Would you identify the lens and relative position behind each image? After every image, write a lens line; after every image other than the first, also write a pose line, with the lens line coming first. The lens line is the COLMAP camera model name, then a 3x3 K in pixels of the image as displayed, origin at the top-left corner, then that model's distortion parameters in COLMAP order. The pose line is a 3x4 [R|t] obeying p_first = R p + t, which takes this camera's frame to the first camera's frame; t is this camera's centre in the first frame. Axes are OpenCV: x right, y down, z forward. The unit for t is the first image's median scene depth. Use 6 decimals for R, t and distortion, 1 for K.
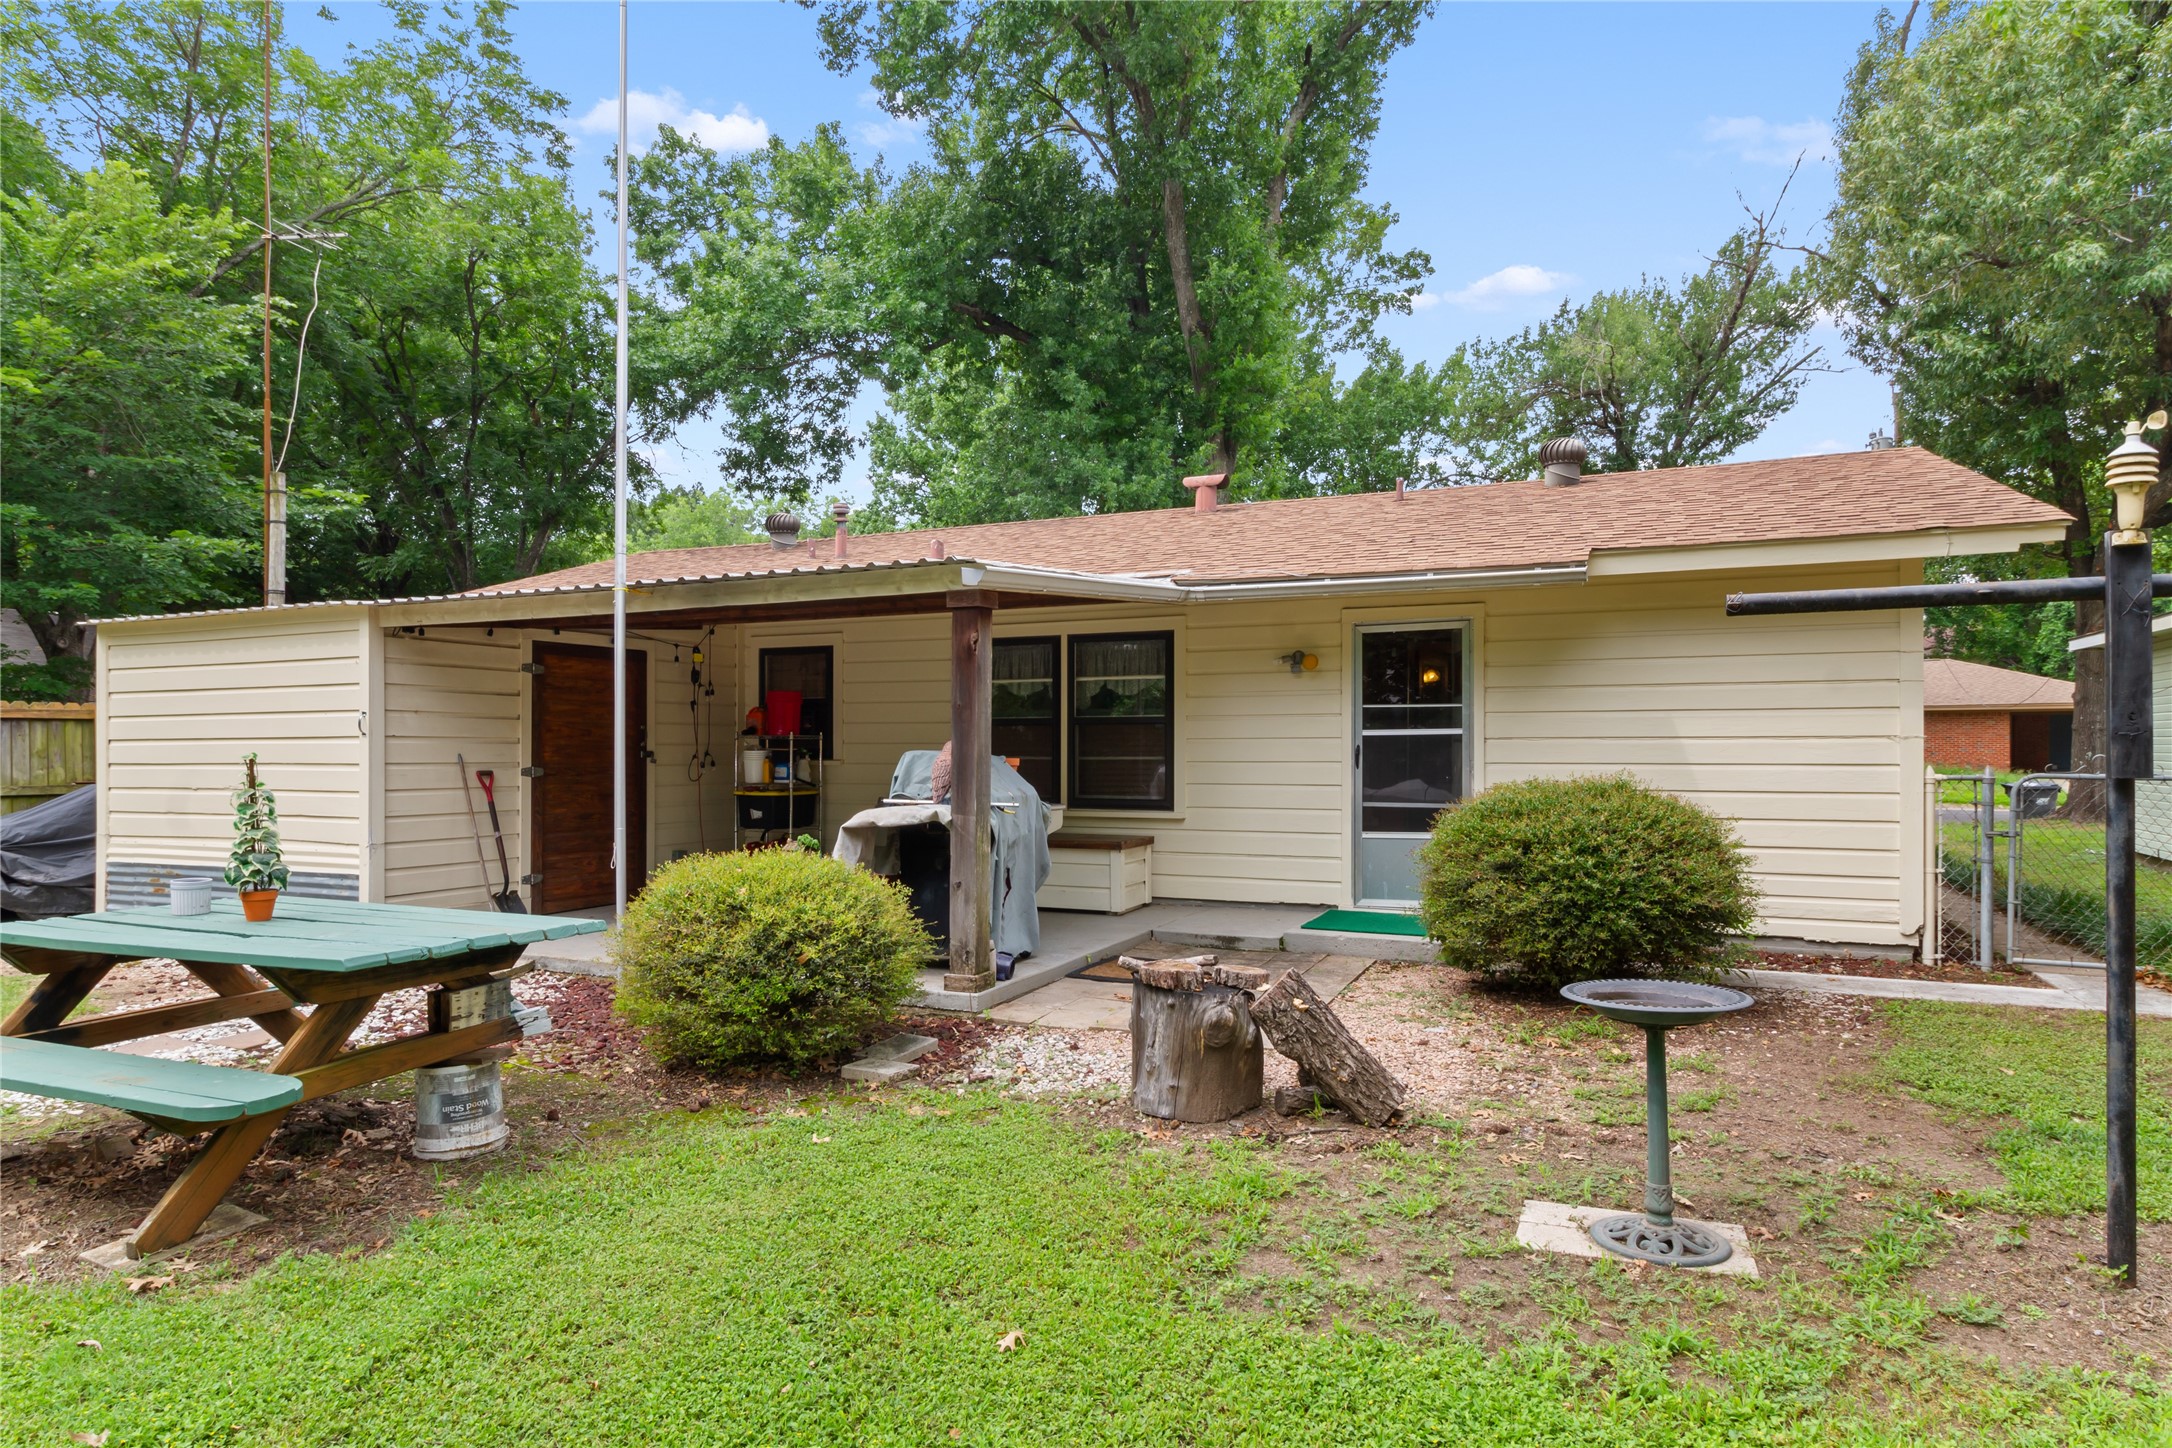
lens RADIAL K [[1286.4, 0, 1088.2], [0, 1286.4, 732.2], [0, 0, 1]] dist [-0.008436, -0.001536]
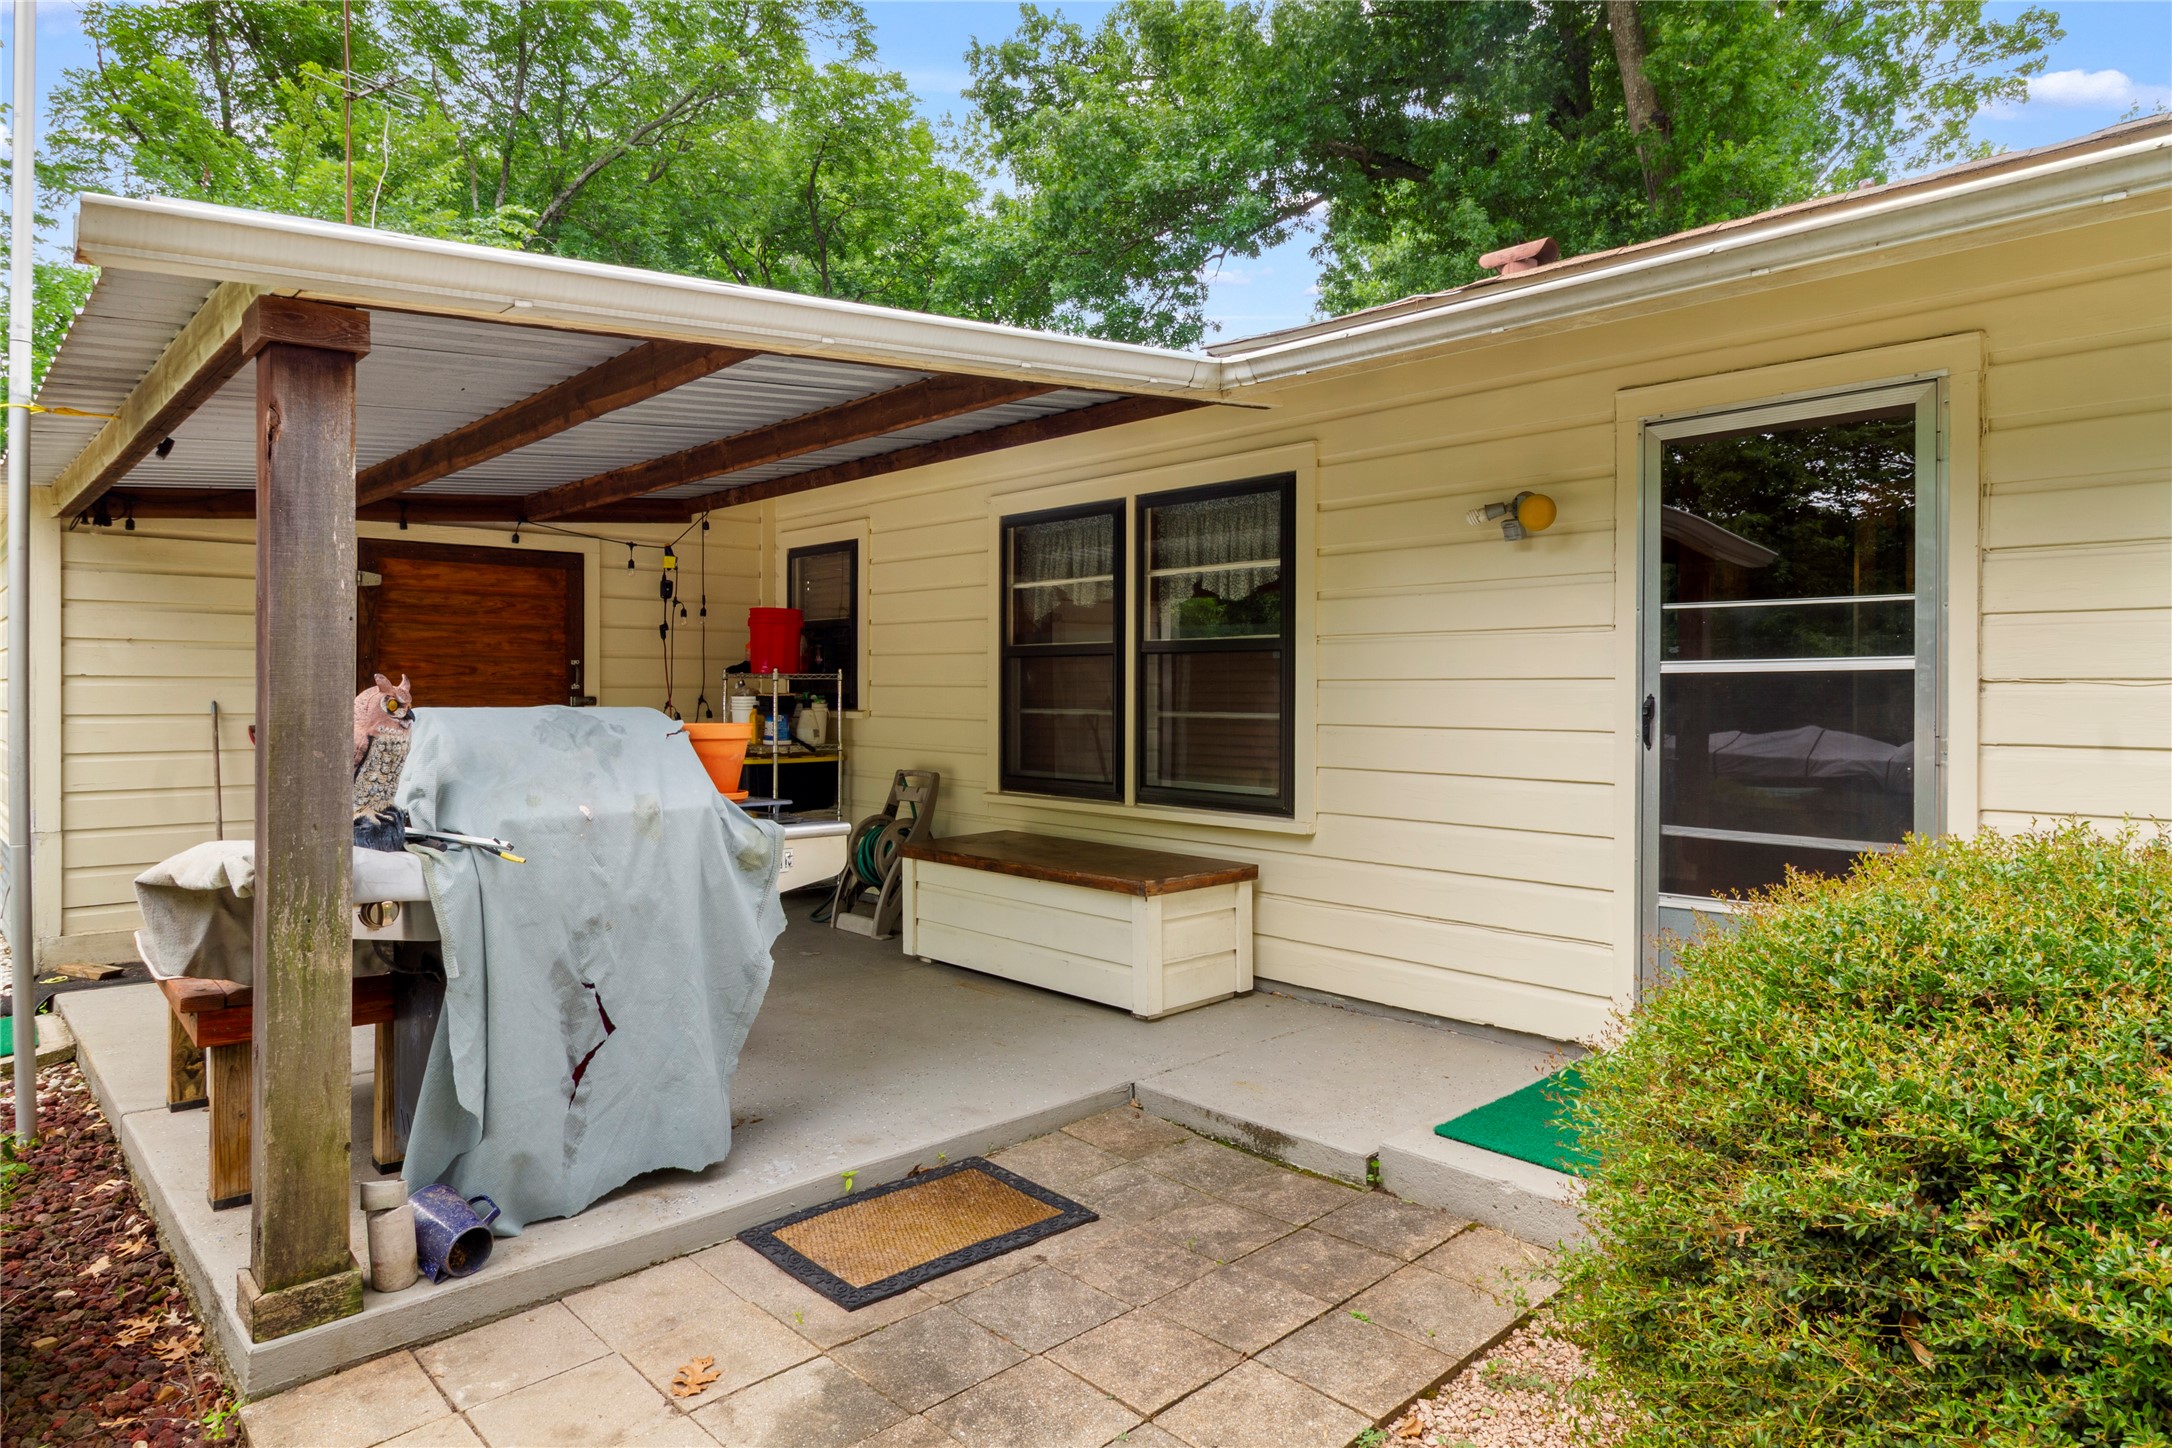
lens RADIAL K [[1286.4, 0, 1075.2], [0, 1286.4, 681.4], [0, 0, 1]] dist [-0.008436, -0.001536]
pose [[0.917192, 0.002134, -0.398440, 0.080406], [0.001133, 0.999968, 0.007963, 0.000588], [0.398444, -0.007755, 0.917160, 0.204053]]
